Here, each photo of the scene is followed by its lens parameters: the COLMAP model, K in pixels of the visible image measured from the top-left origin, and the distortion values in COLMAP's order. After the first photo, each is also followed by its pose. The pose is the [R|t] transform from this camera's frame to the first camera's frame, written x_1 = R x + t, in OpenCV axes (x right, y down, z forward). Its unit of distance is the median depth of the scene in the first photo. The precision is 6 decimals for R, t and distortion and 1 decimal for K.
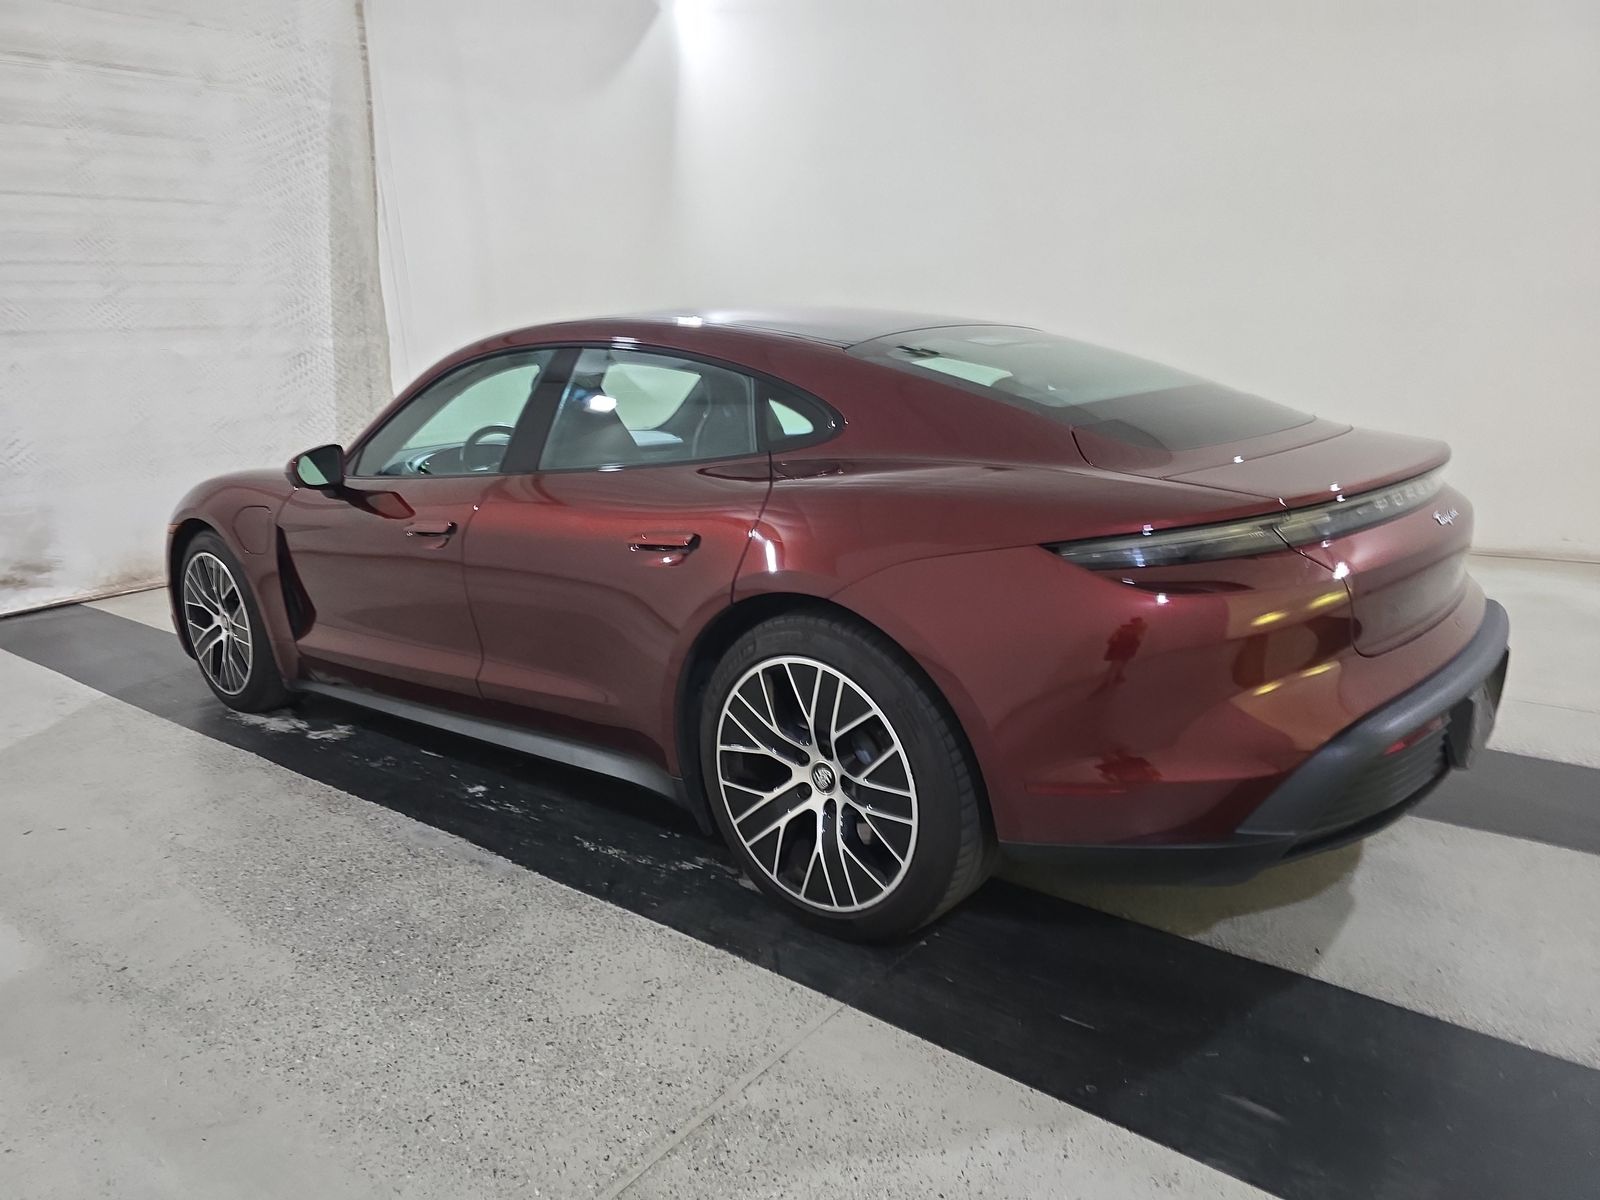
lens RADIAL K [[1096.2, 0, 793.5], [0, 1096.2, 593.9], [0, 0, 1]] dist [0.021383, -0.022411]
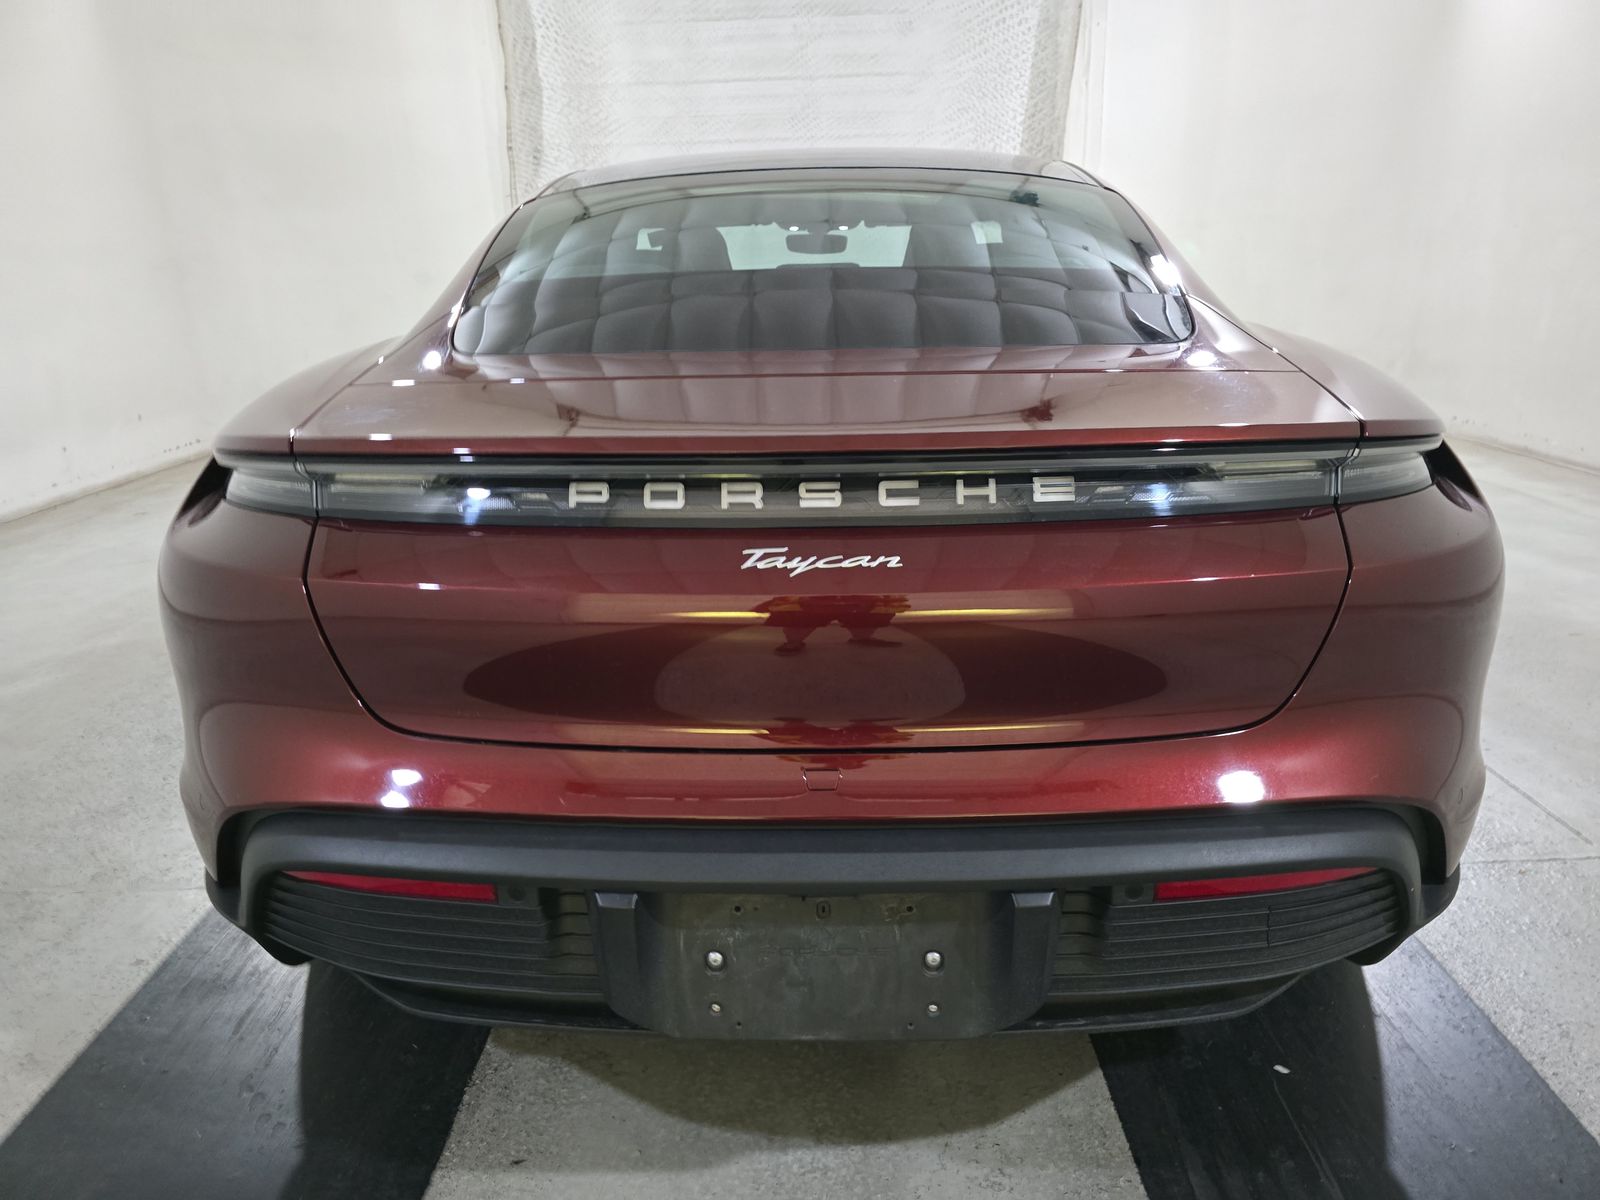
lens RADIAL K [[1096.2, 0, 797.5], [0, 1096.2, 603.0], [0, 0, 1]] dist [0.021383, -0.022411]
pose [[0.622581, 0.261371, -0.737617, 0.334832], [-0.175675, 0.965197, 0.193736, -0.050083], [0.762582, 0.008964, 0.646829, 0.244484]]
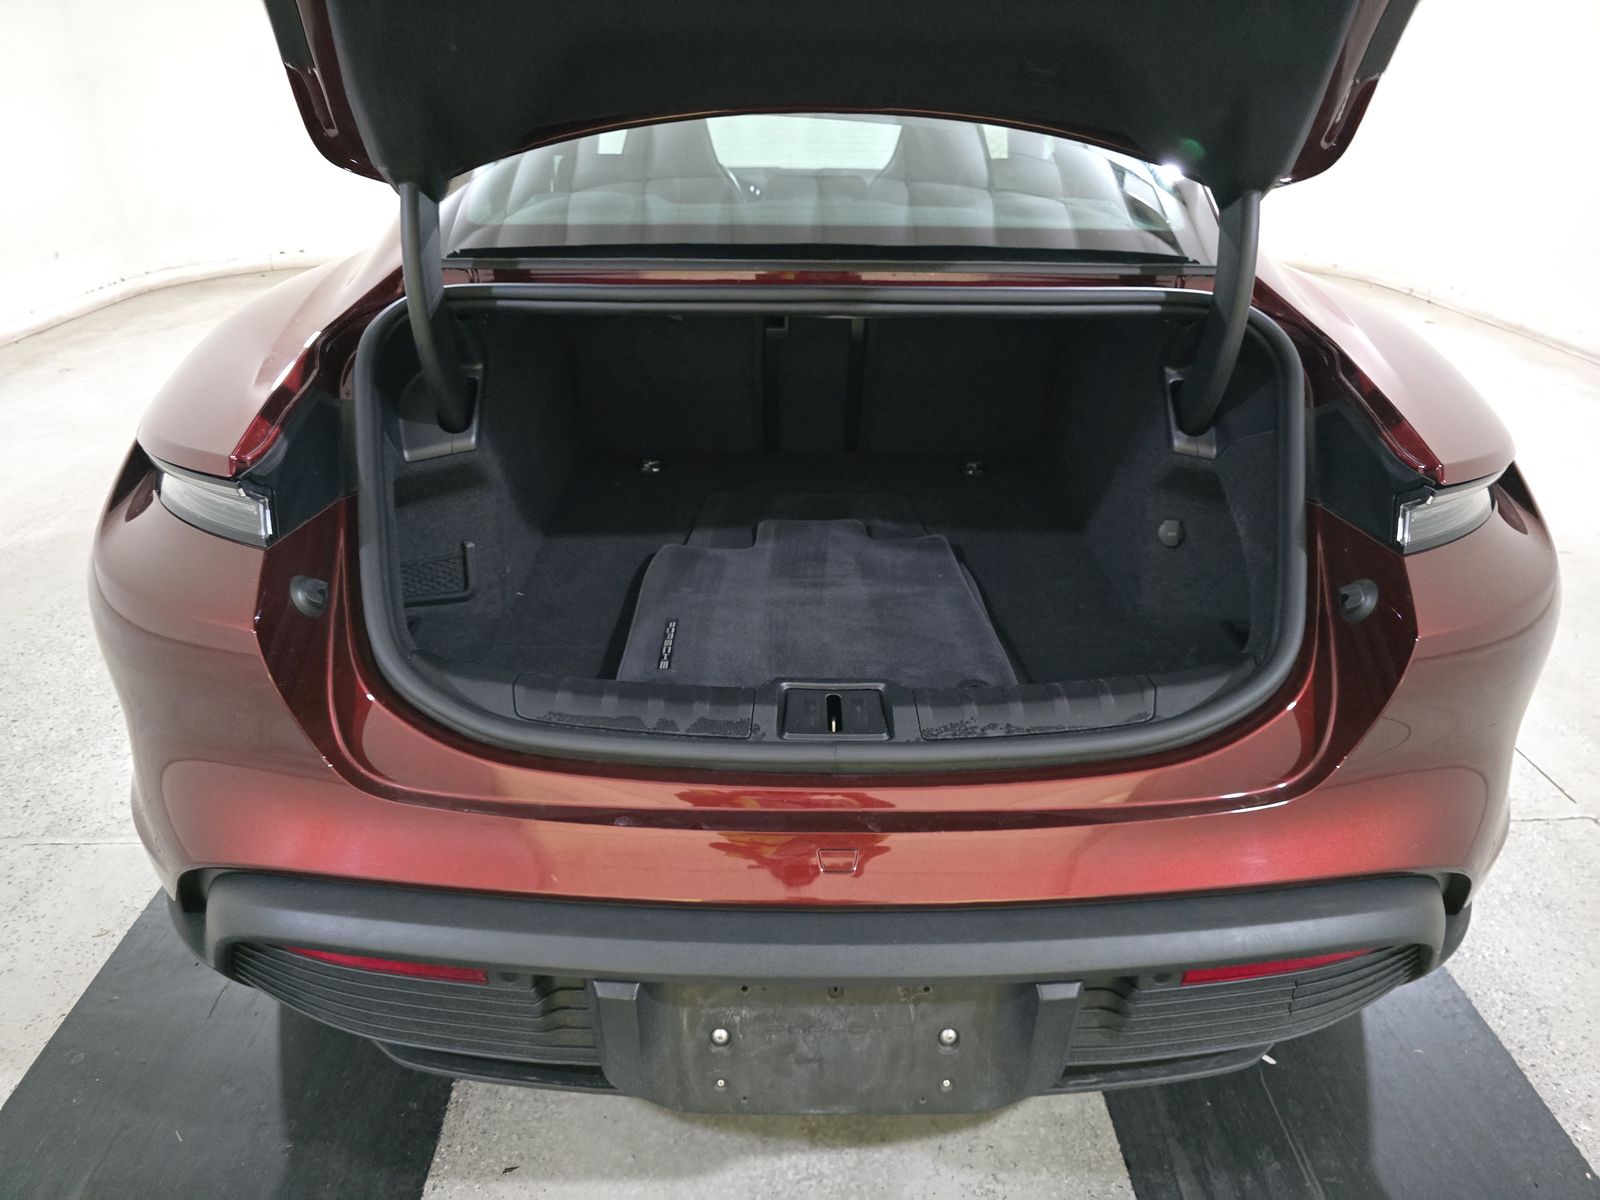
lens RADIAL K [[1096.2, 0, 799.6], [0, 1096.2, 599.9], [0, 0, 1]] dist [0.021383, -0.022411]
pose [[0.645187, 0.381626, -0.661888, 0.304868], [-0.198672, 0.920316, 0.336969, -0.078867], [0.737742, -0.085910, 0.669594, 0.251208]]
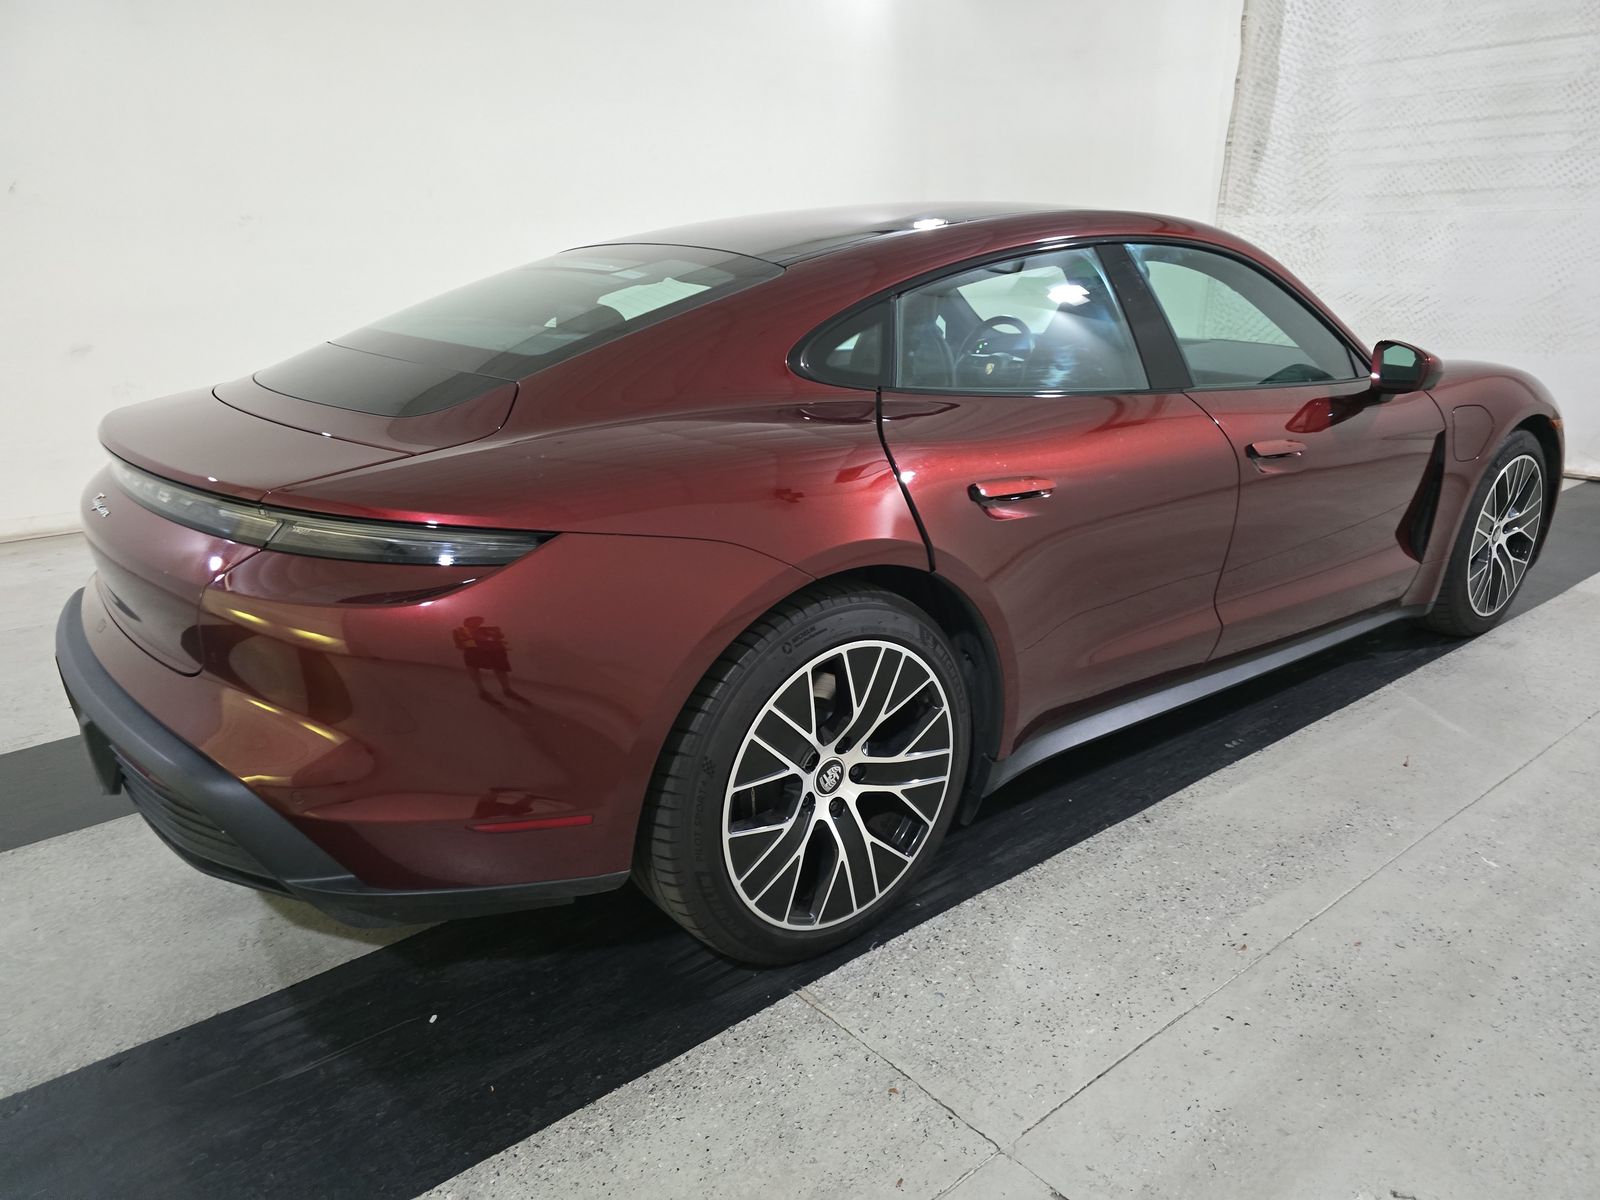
lens RADIAL K [[1096.2, 0, 801.9], [0, 1096.2, 606.9], [0, 0, 1]] dist [0.021383, -0.022411]
pose [[-0.214360, 0.346503, -0.913228, 0.457658], [-0.192921, 0.901524, 0.387346, -0.153633], [0.957513, 0.259212, -0.126403, 0.588228]]
